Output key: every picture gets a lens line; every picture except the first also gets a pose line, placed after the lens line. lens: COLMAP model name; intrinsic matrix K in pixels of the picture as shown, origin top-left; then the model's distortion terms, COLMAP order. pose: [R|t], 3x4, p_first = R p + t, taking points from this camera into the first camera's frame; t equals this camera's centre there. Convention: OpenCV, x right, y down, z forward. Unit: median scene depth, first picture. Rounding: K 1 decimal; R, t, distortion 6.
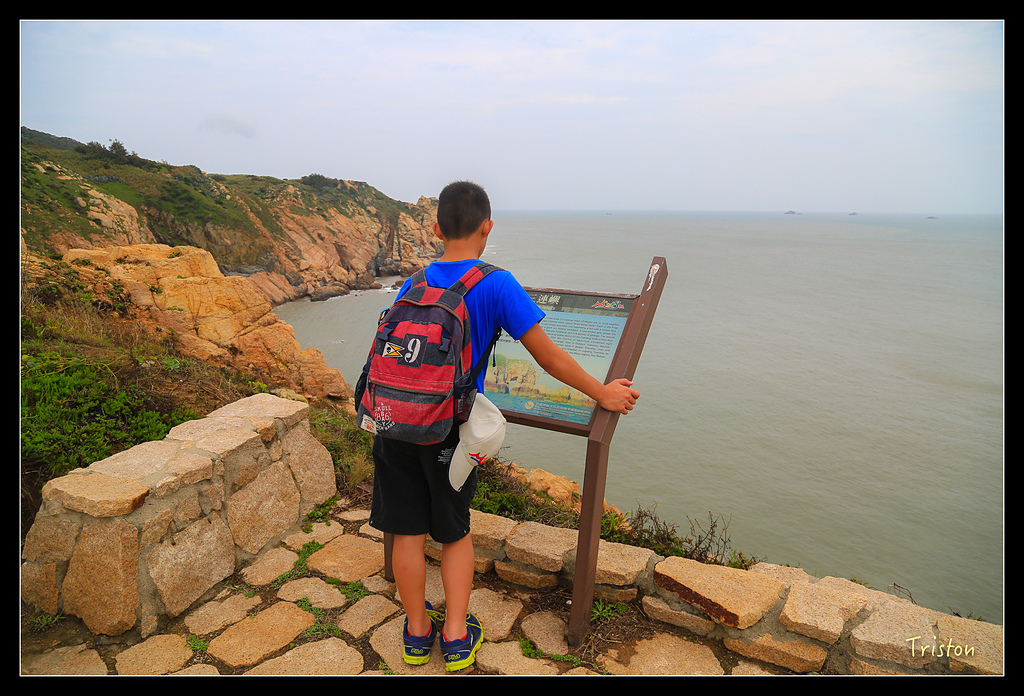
lens RADIAL K [[701.1, 0, 530.1], [0, 701.1, 344.8], [0, 0, 1]] dist [-0.101708, 0.069144]
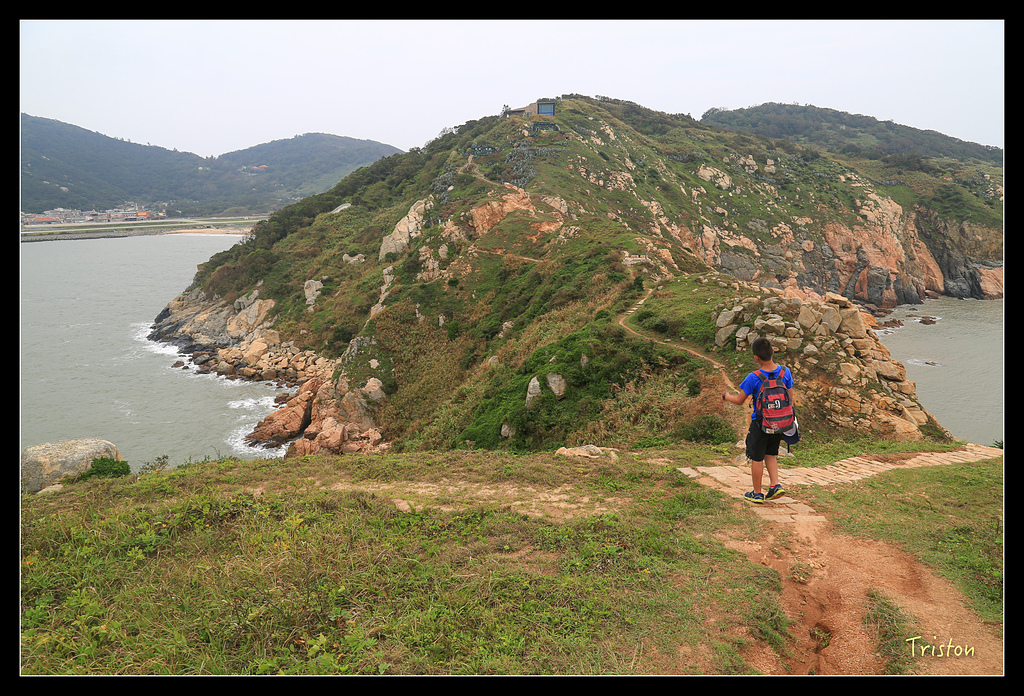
lens RADIAL K [[701.1, 0, 530.1], [0, 701.1, 344.8], [0, 0, 1]] dist [-0.101708, 0.069144]
pose [[0.429975, 0.212275, -0.877531, 0.245824], [-0.185510, 0.972000, 0.144230, 0.003801], [0.883577, 0.100775, 0.457314, -0.169569]]
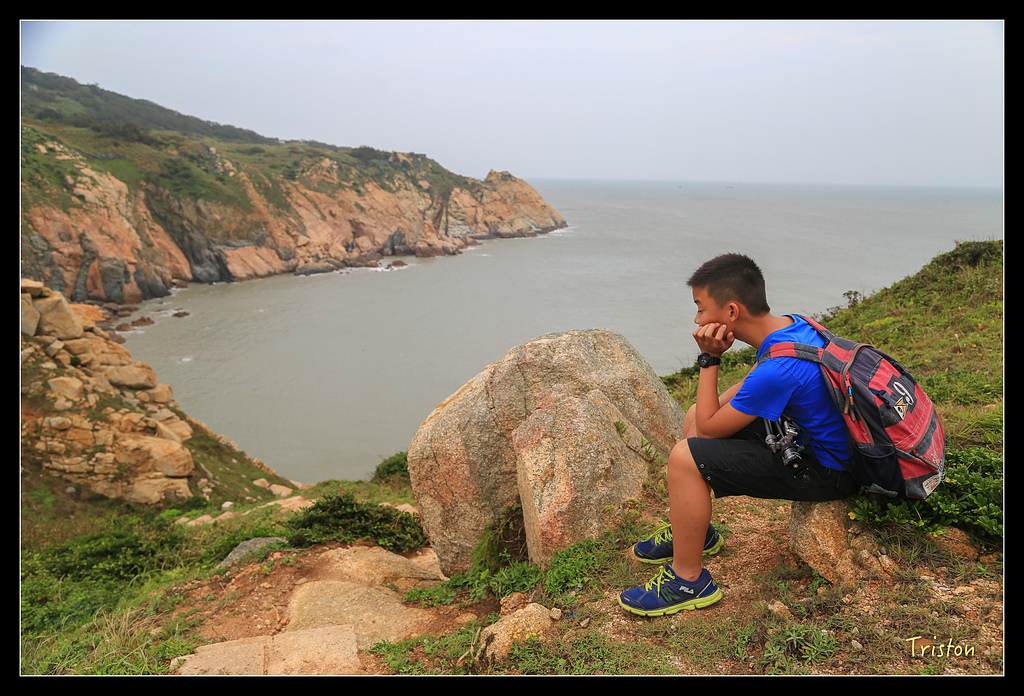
lens RADIAL K [[819.9, 0, 495.5], [0, 819.9, 347.5], [0, 0, 1]] dist [-0.008686, 0.059663]
pose [[0.974904, 0.063027, -0.213519, 0.231781], [-0.060832, 0.998006, 0.016841, 0.006234], [0.214155, -0.003430, 0.976794, -0.142803]]
